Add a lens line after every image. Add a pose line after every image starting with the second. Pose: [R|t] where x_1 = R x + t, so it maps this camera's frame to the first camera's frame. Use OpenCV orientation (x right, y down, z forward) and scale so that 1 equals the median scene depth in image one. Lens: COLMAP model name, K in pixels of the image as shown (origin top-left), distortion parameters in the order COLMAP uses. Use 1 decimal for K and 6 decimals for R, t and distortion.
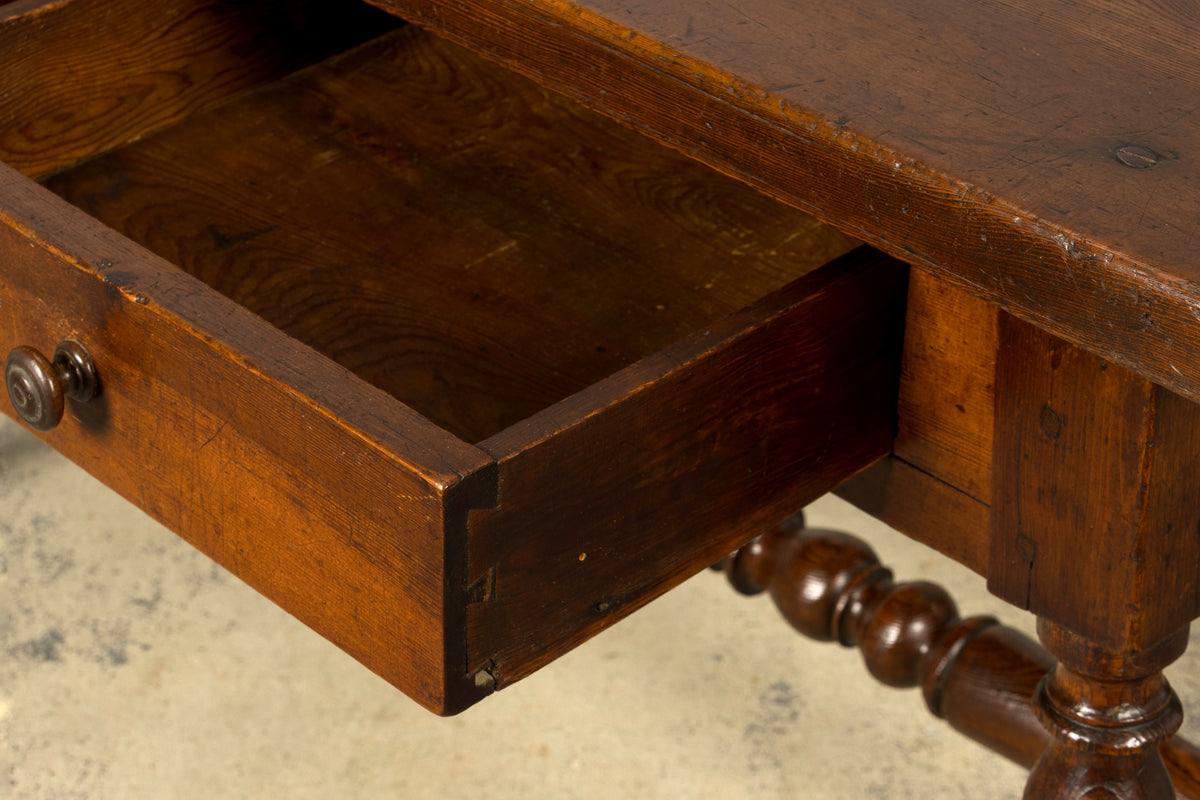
lens RADIAL K [[2540.9, 0, 600.0], [0, 2540.9, 400.0], [0, 0, 1]] dist [-0.018369, -0.418803]
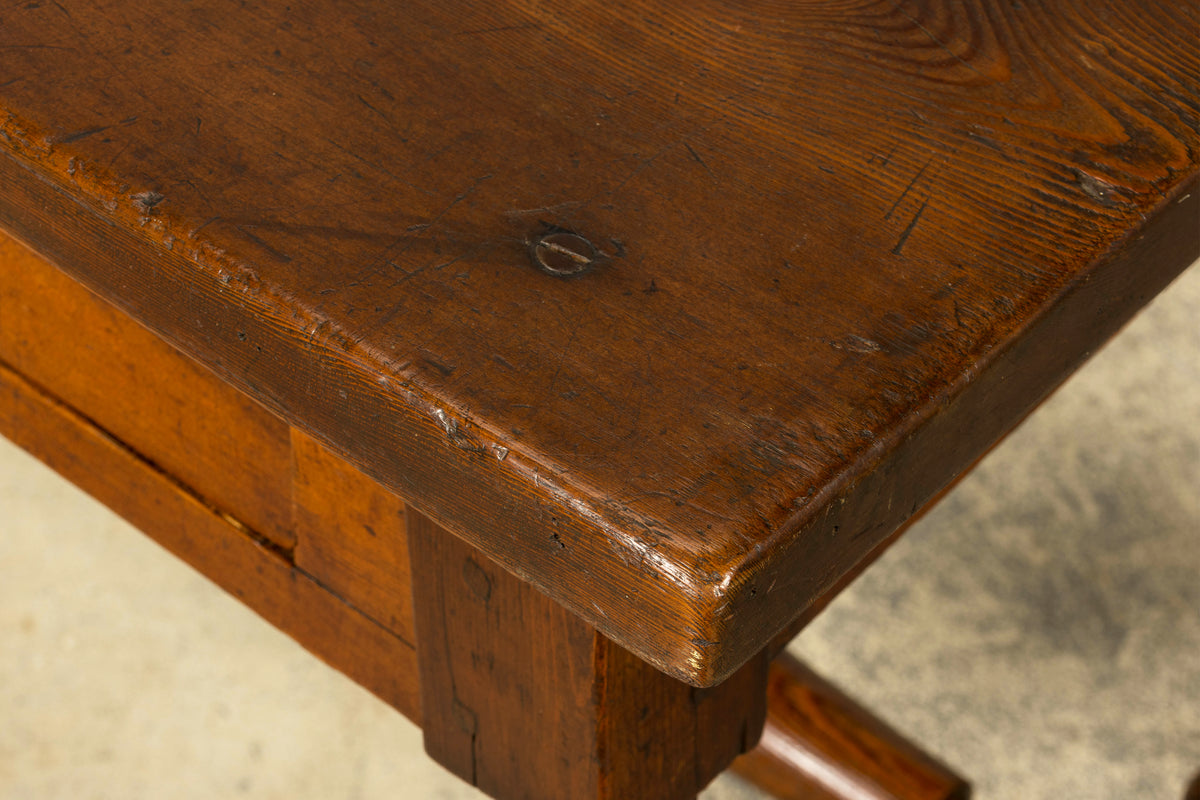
lens RADIAL K [[3152.4, 0, 600.0], [0, 3152.4, 400.0], [0, 0, 1]] dist [-0.087621, 0.460175]
pose [[0.994287, -0.049558, 0.094533, 0.129945], [0.031038, 0.981647, 0.188166, -0.209364], [-0.102123, -0.184157, 0.977577, 0.128252]]
